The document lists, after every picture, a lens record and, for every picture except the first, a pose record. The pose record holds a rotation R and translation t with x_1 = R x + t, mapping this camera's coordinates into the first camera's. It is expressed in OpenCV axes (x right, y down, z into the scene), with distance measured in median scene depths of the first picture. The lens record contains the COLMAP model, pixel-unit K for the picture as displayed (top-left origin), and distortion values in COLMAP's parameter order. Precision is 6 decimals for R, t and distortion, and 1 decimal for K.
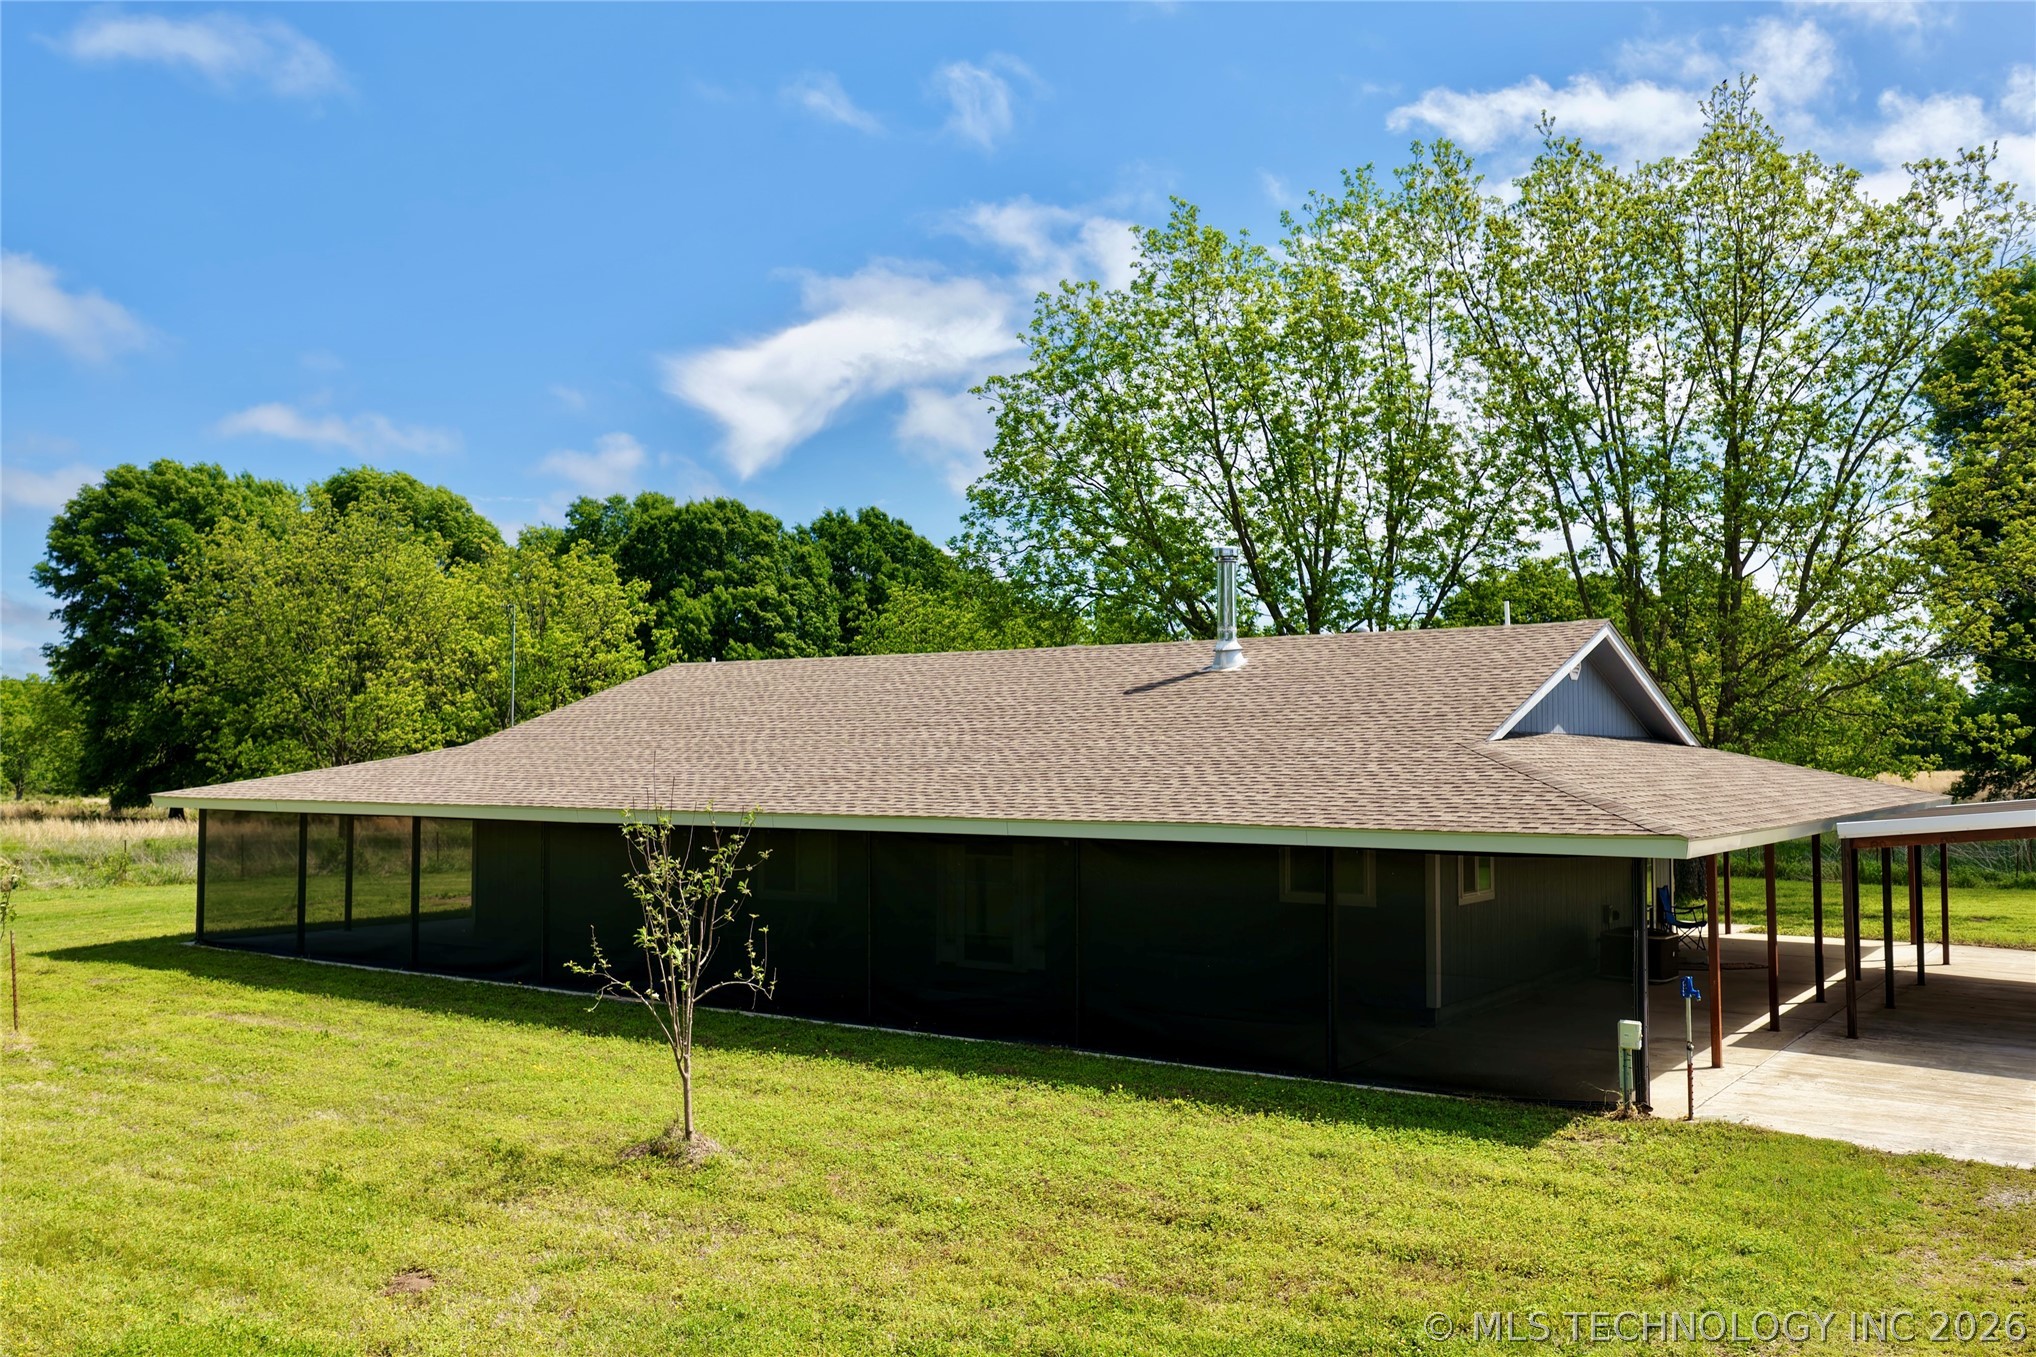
lens RADIAL K [[1694.2, 0, 1018.0], [0, 1694.2, 678.5], [0, 0, 1]] dist [-0.016603, 0.040254]
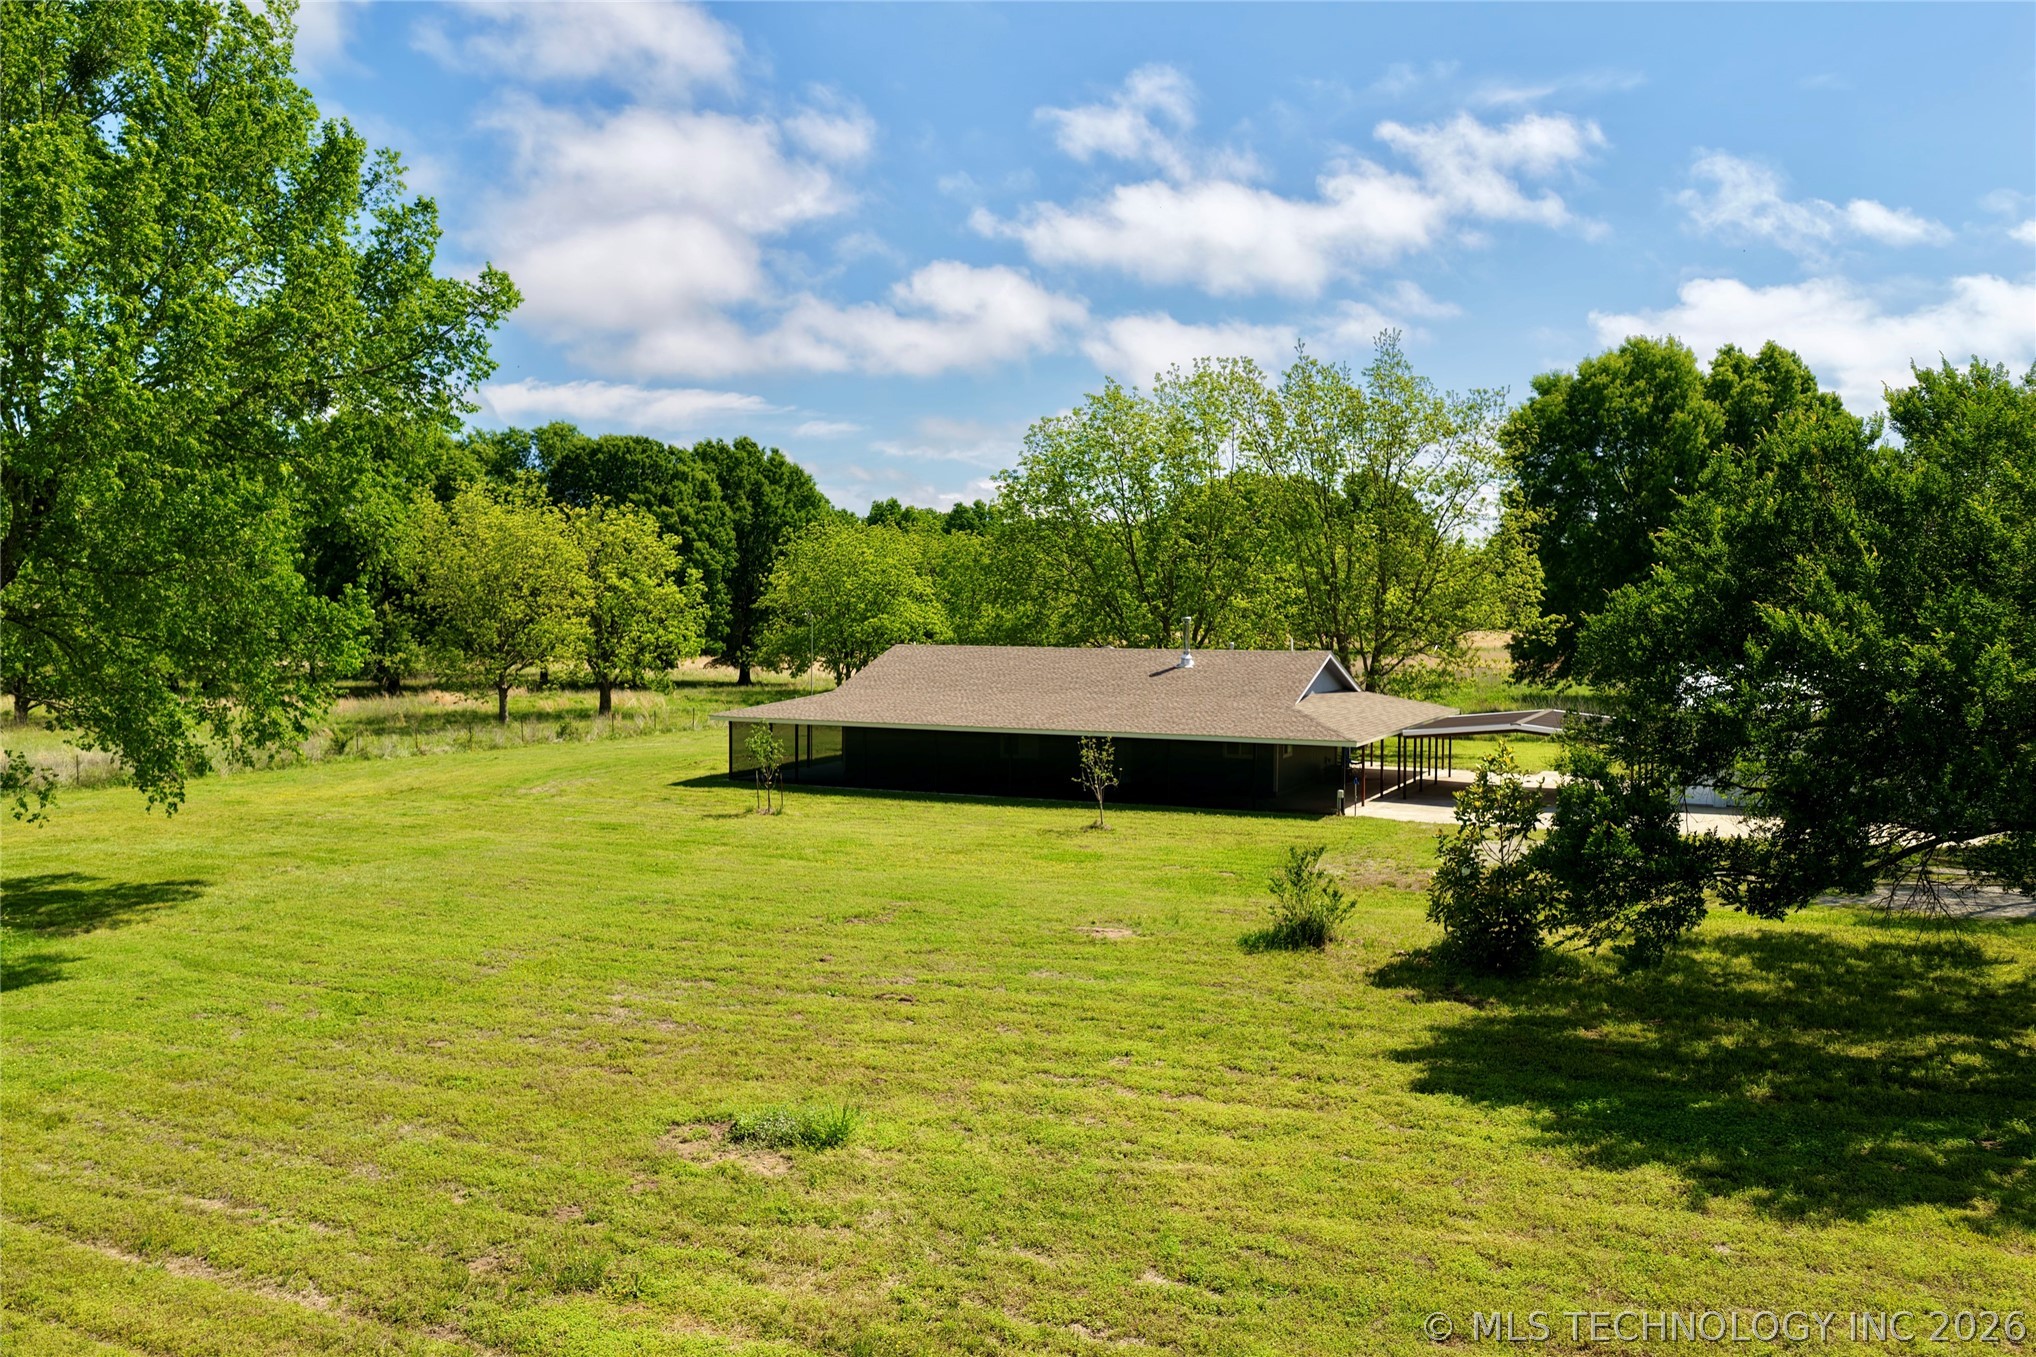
lens RADIAL K [[1694.2, 0, 1018.0], [0, 1694.2, 678.5], [0, 0, 1]] dist [-0.016603, 0.040254]
pose [[0.985116, -0.006961, 0.171748, -0.558419], [-0.009058, 0.995689, 0.092312, -0.217616], [-0.171650, -0.092494, 0.980806, -1.436993]]
